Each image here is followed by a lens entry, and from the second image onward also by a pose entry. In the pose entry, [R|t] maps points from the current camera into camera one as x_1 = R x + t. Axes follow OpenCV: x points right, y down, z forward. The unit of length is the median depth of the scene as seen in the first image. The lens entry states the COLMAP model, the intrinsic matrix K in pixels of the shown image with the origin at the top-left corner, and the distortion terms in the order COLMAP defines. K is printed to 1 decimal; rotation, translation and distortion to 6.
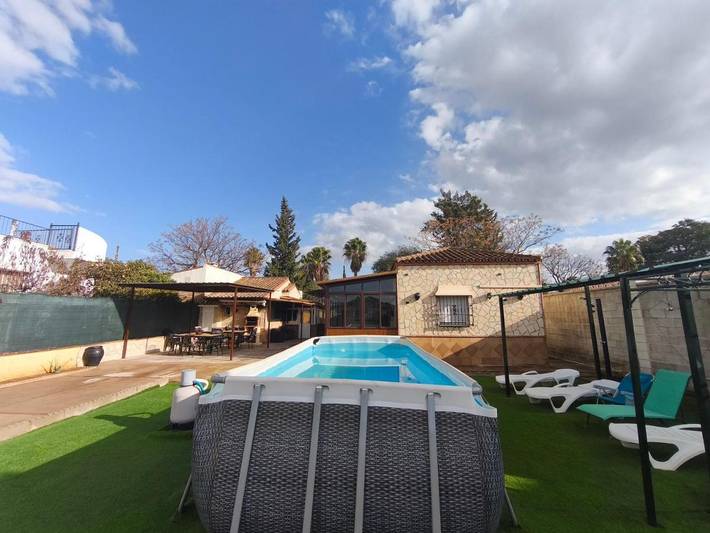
lens RADIAL K [[304.2, 0, 354.6], [0, 304.2, 263.9], [0, 0, 1]] dist [-0.009684, -0.000720]
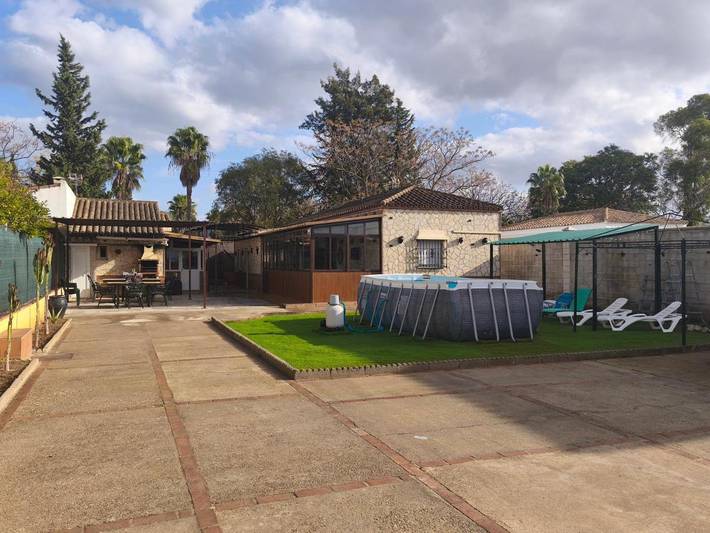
lens RADIAL K [[566.8, 0, 354.1], [0, 566.8, 265.3], [0, 0, 1]] dist [0.029084, 0.003272]
pose [[0.910141, -0.004809, 0.414271, -0.220244], [-0.069066, 0.984179, 0.163160, -0.033054], [-0.408502, -0.177111, 0.895409, -0.200727]]
